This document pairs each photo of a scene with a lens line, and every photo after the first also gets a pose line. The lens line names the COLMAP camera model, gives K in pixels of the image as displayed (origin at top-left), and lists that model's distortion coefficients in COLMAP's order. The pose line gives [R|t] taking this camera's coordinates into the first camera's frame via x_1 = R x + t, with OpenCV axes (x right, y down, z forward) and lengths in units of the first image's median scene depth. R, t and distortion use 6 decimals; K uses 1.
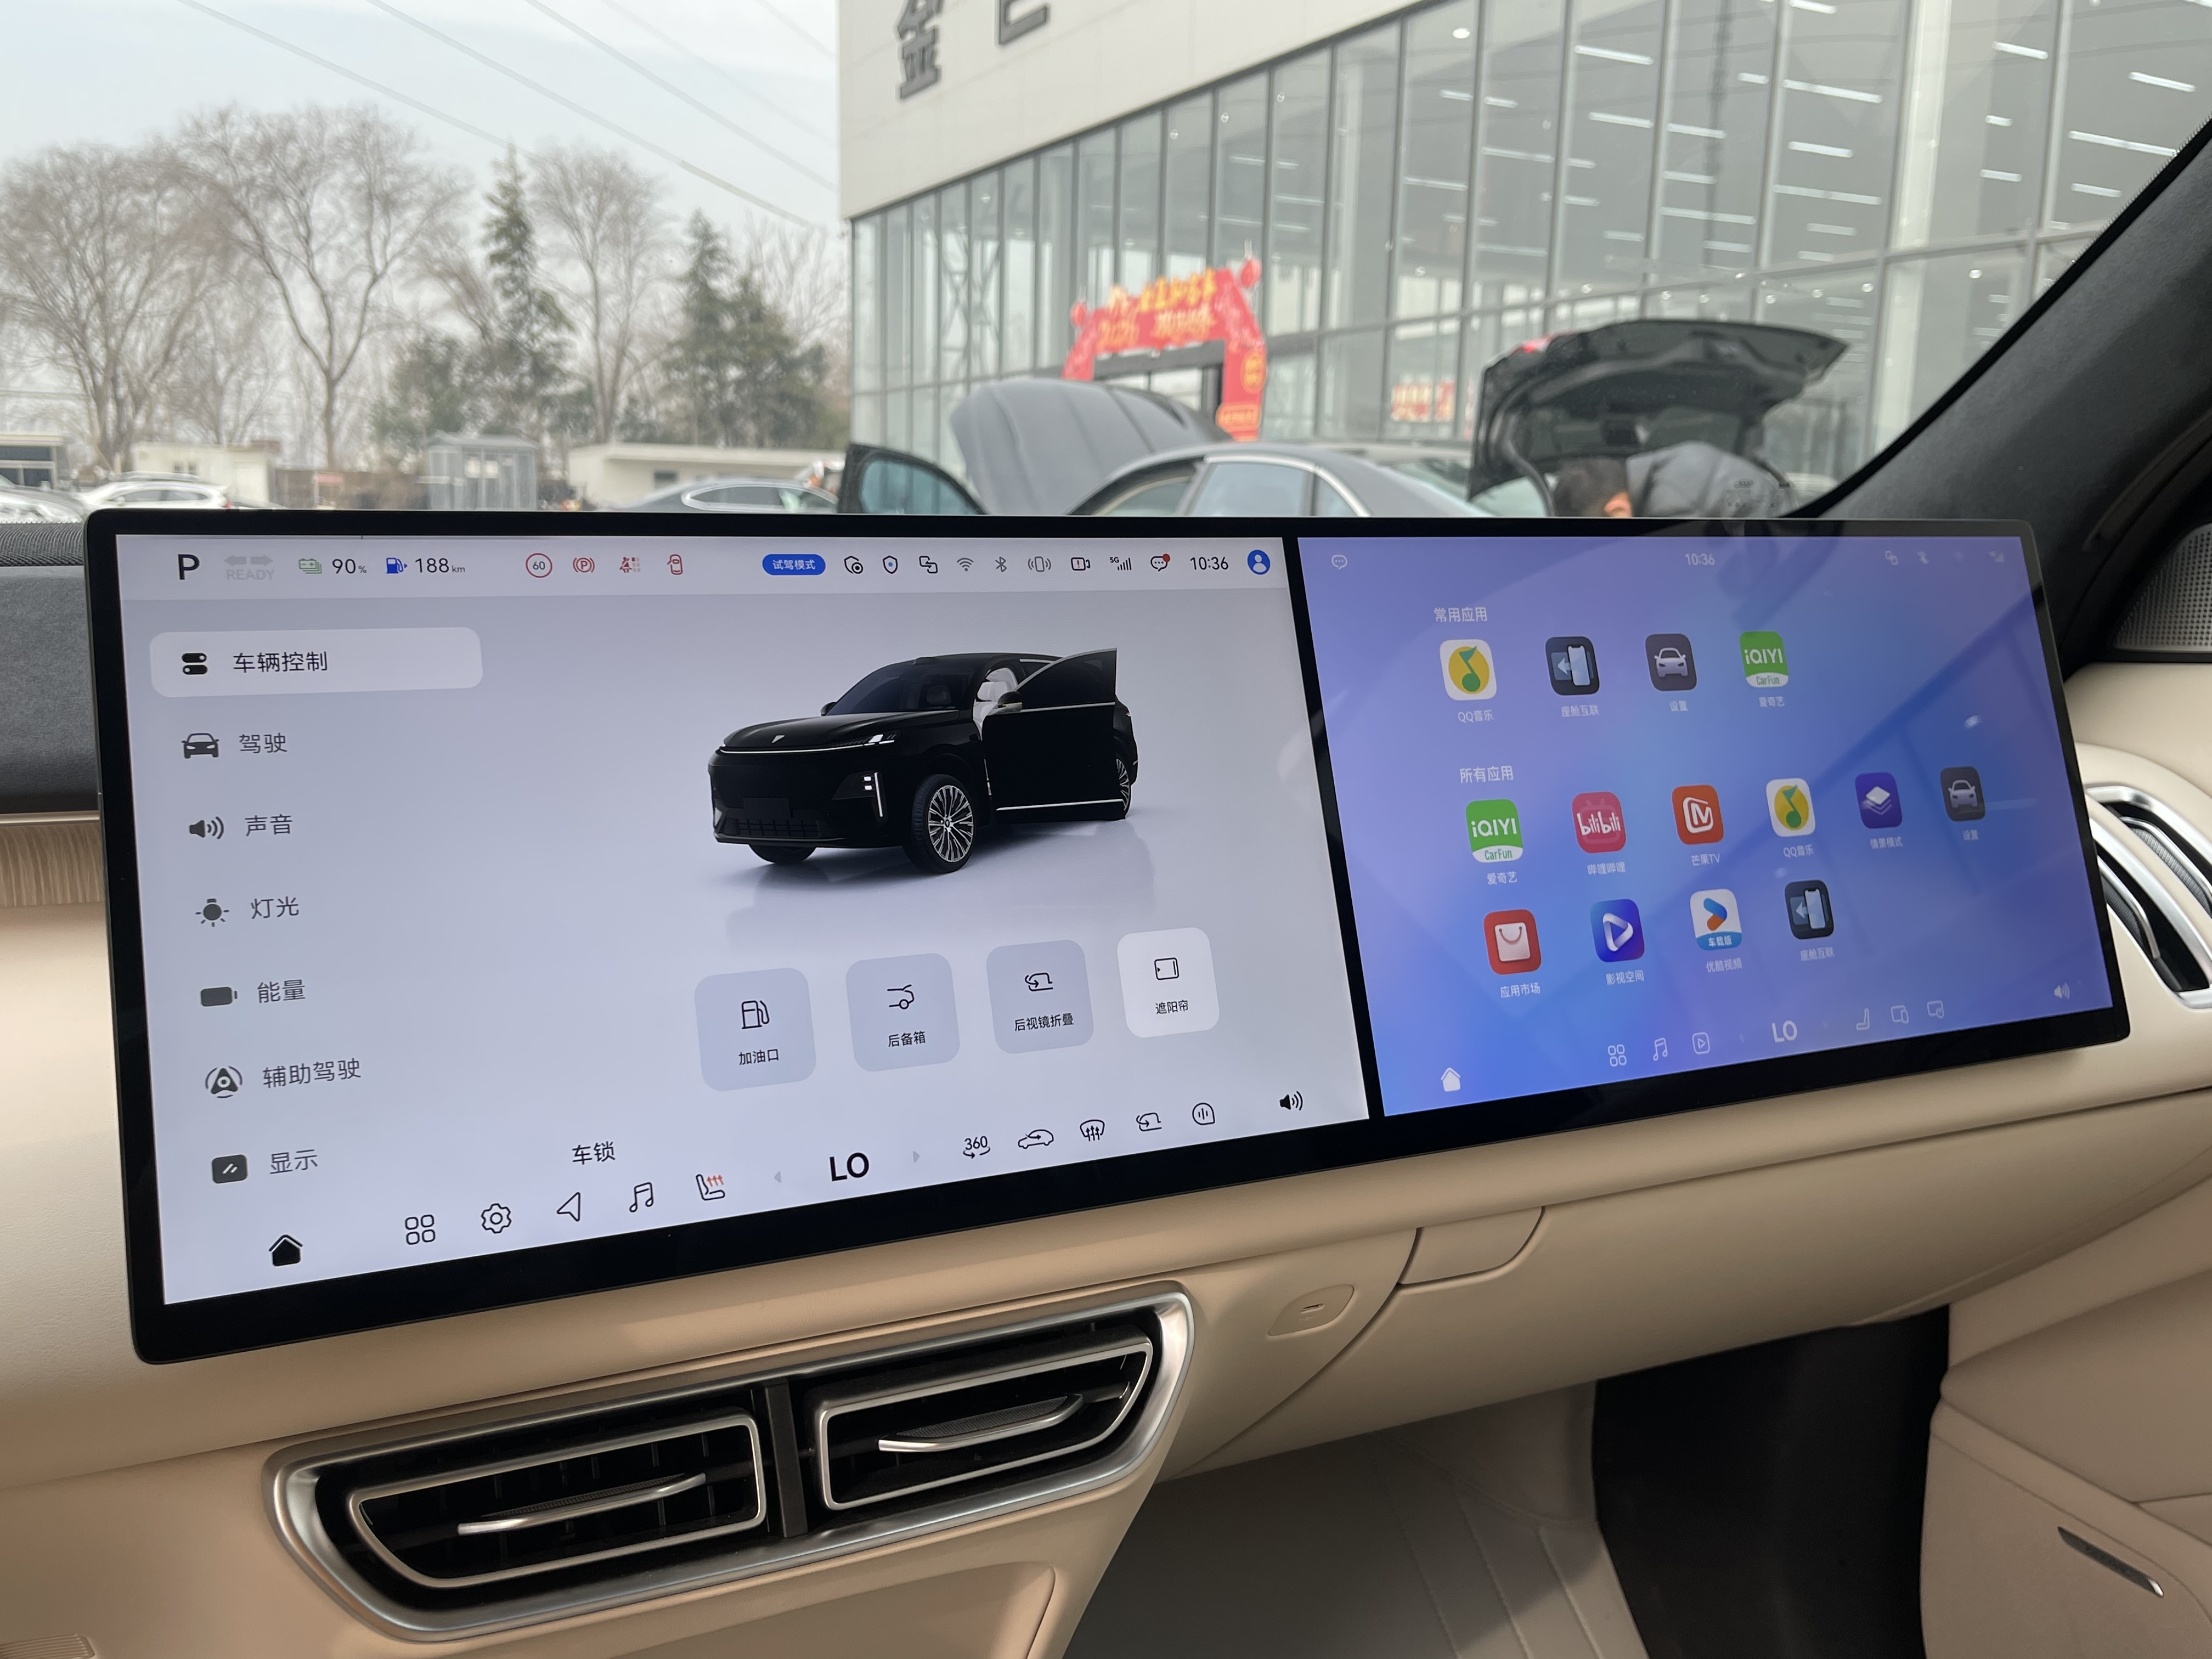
lens RADIAL K [[1817.8, 0, 1085.0], [0, 1817.8, 827.5], [0, 0, 1]] dist [0.024987, -0.010309]
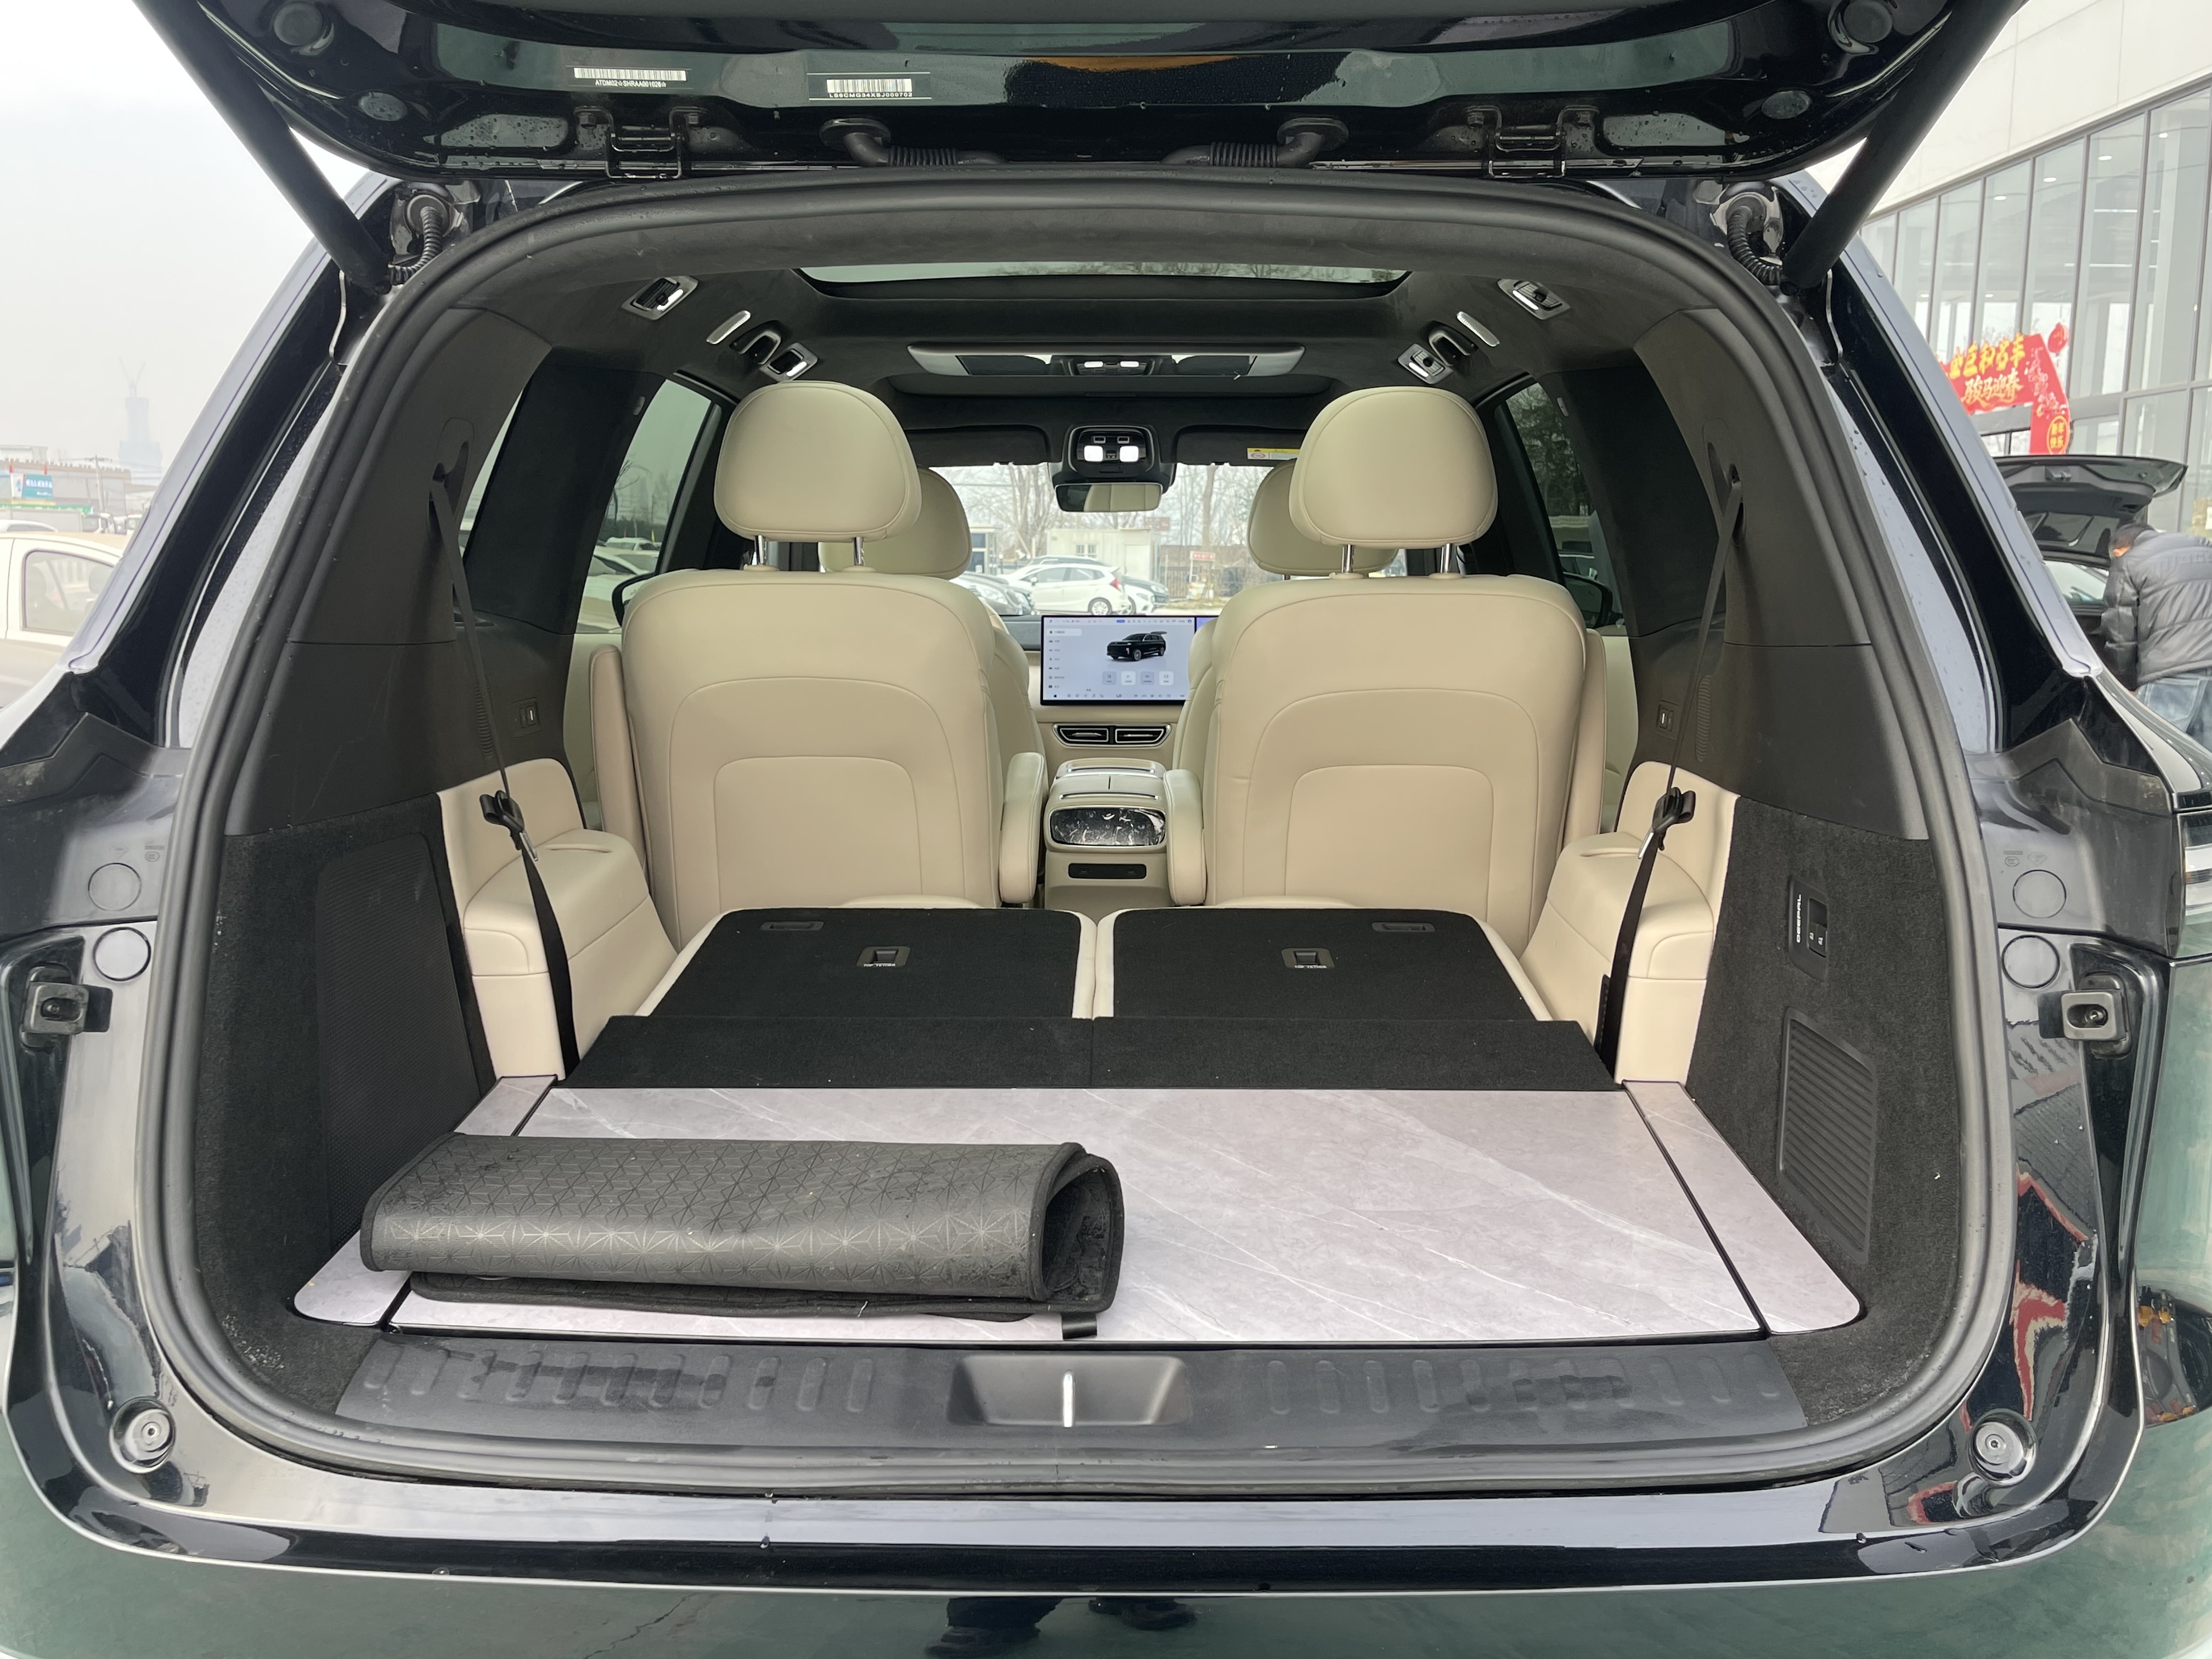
lens RADIAL K [[1906.1, 0, 1106.0], [0, 1906.1, 829.5], [0, 0, 1]] dist [0.163143, -0.223218]
pose [[0.904394, 0.047859, -0.424006, 0.073664], [-0.065658, 0.997464, -0.027460, 0.021758], [0.421617, 0.052674, 0.905243, -0.142752]]
